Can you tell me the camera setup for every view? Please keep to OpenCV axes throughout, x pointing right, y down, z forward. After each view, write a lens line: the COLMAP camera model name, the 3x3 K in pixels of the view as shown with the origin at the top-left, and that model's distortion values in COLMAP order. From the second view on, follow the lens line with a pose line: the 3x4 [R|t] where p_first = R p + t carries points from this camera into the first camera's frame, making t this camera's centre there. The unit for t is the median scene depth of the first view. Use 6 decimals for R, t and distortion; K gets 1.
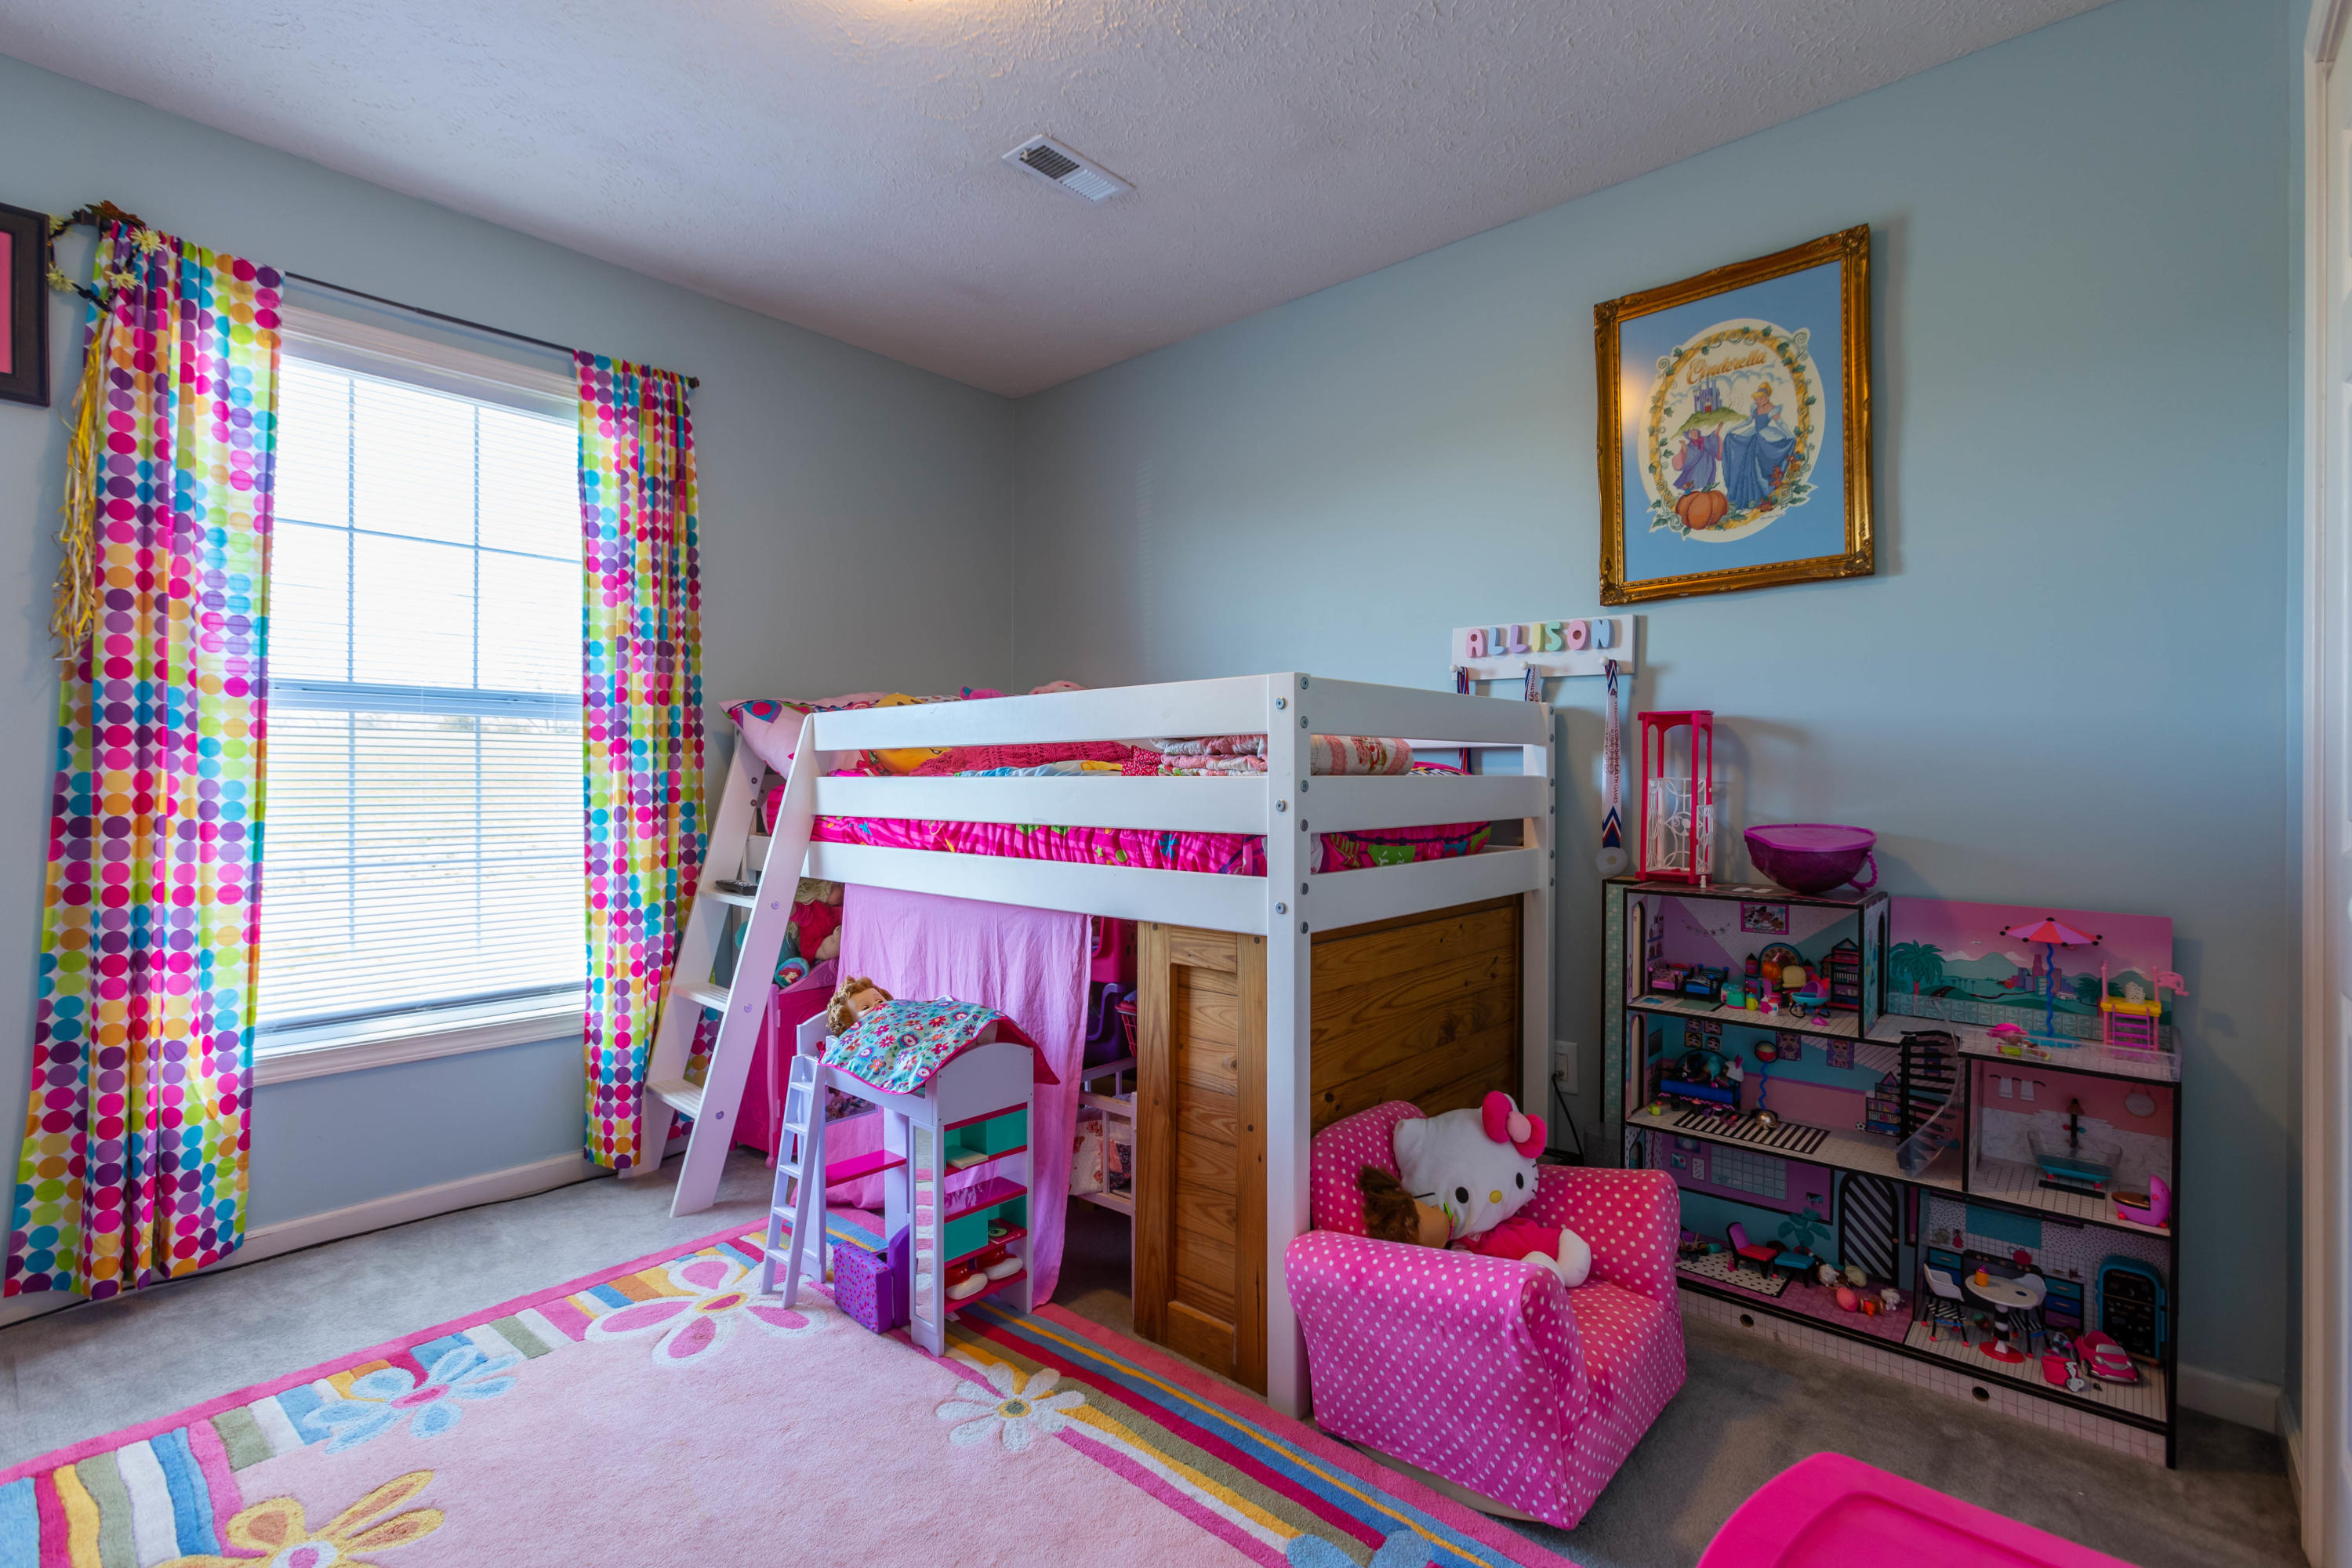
lens RADIAL K [[1062.0, 0, 1180.1], [0, 1062.0, 781.0], [0, 0, 1]] dist [-0.002607, 0.000736]
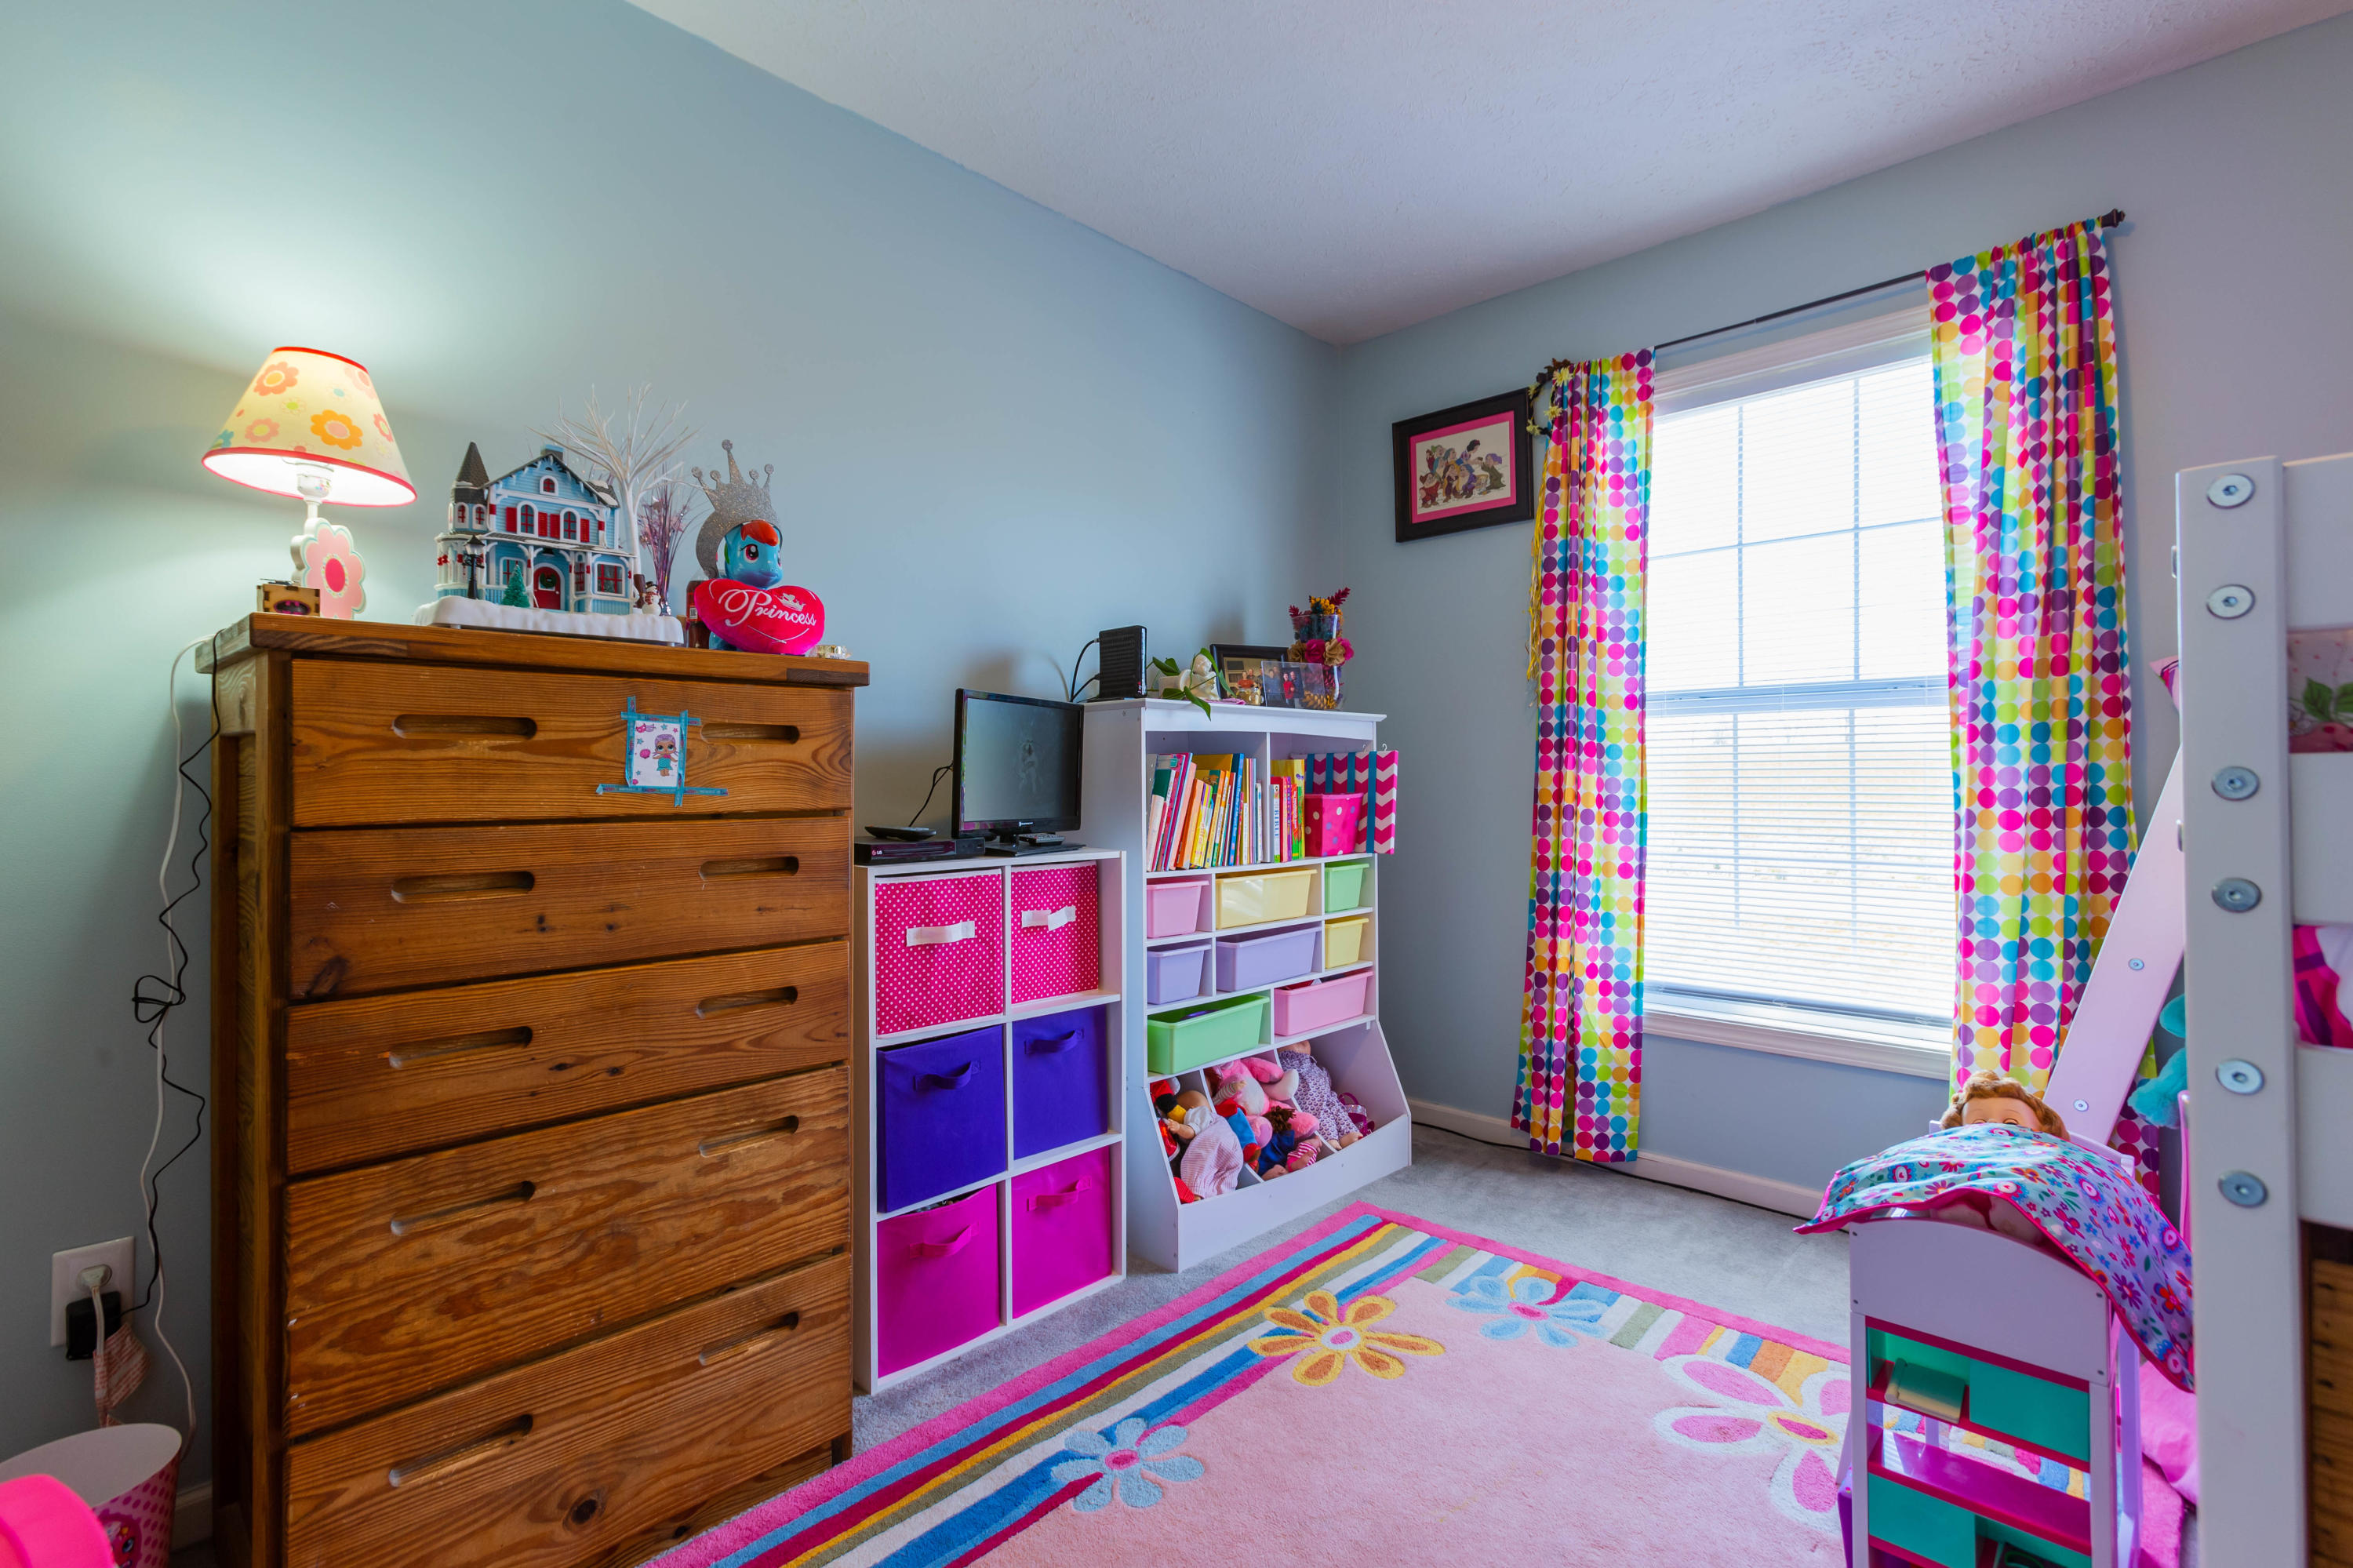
lens RADIAL K [[1062.5, 0, 1180.6], [0, 1062.5, 781.0], [0, 0, 1]] dist [-0.002607, 0.000736]
pose [[-0.023828, -0.004708, -0.999705, 0.347735], [-0.000972, 0.999989, -0.004686, 0.008644], [0.999716, 0.000860, -0.023832, 0.506171]]
